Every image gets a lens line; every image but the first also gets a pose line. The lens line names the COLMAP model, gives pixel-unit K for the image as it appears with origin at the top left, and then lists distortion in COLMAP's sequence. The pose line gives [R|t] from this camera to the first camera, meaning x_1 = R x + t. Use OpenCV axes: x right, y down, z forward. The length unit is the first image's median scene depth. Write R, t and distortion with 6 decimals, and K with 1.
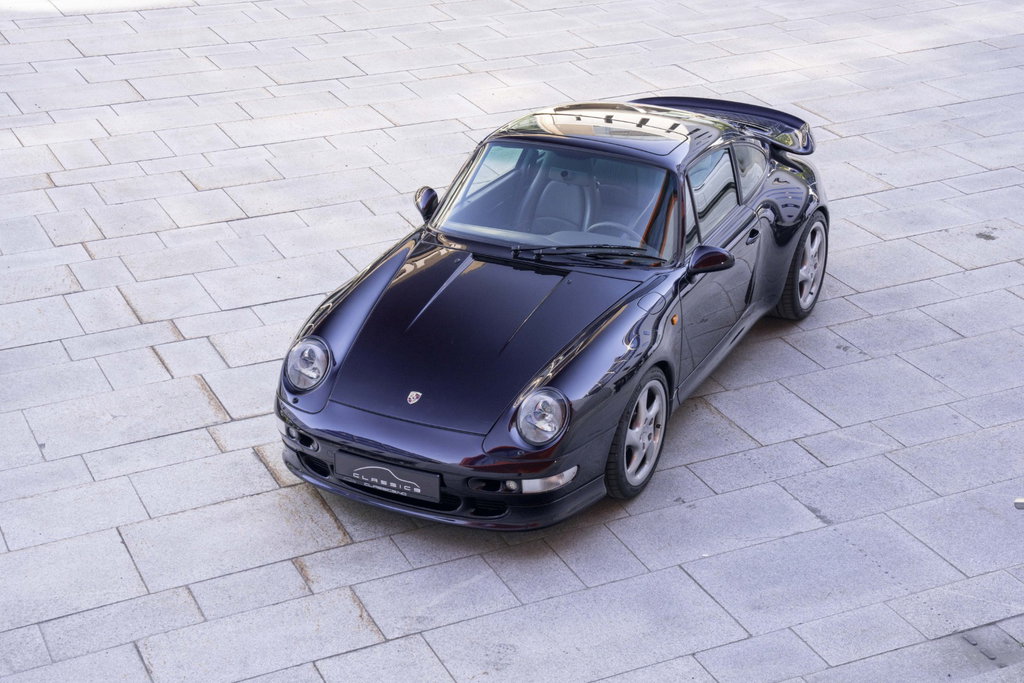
lens RADIAL K [[1777.9, 0, 512.0], [0, 1777.9, 341.5], [0, 0, 1]] dist [0.233576, 0.027840]
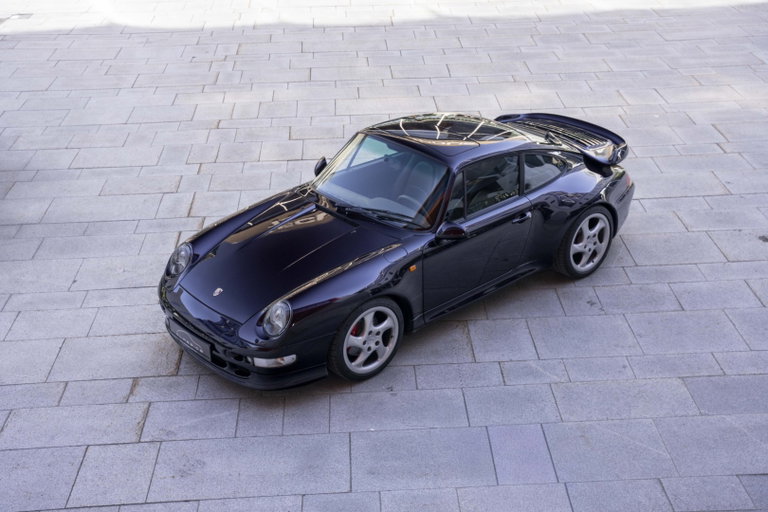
lens RADIAL K [[1057.0, 0, 384.0], [0, 1057.0, 256.0], [0, 0, 1]] dist [0.091438, 0.073031]
pose [[0.920895, 0.154528, -0.357874, 0.404150], [-0.140962, 0.987953, 0.063864, -0.079115], [0.363432, -0.008365, 0.931583, 0.184280]]
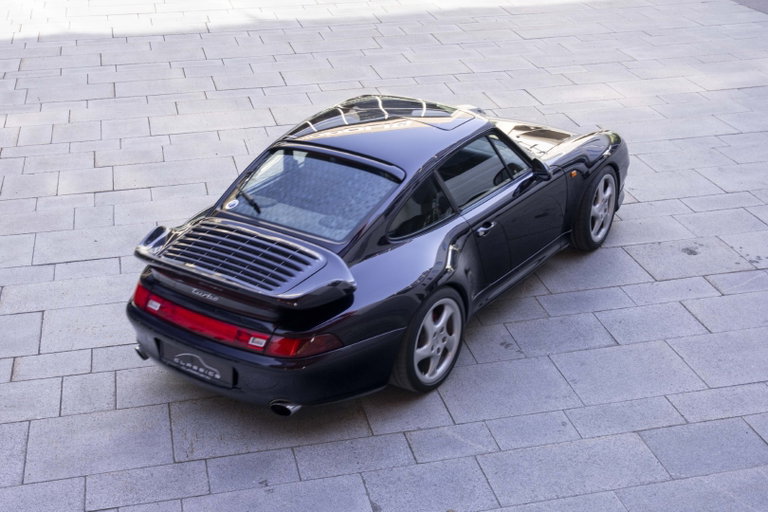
lens RADIAL K [[1135.4, 0, 384.0], [0, 1135.4, 256.0], [0, 0, 1]] dist [0.013284, 0.126581]
pose [[0.975204, 0.078617, -0.206875, 0.310708], [-0.078866, 0.996860, 0.007058, -0.062856], [0.206780, 0.009433, 0.978342, 0.347619]]
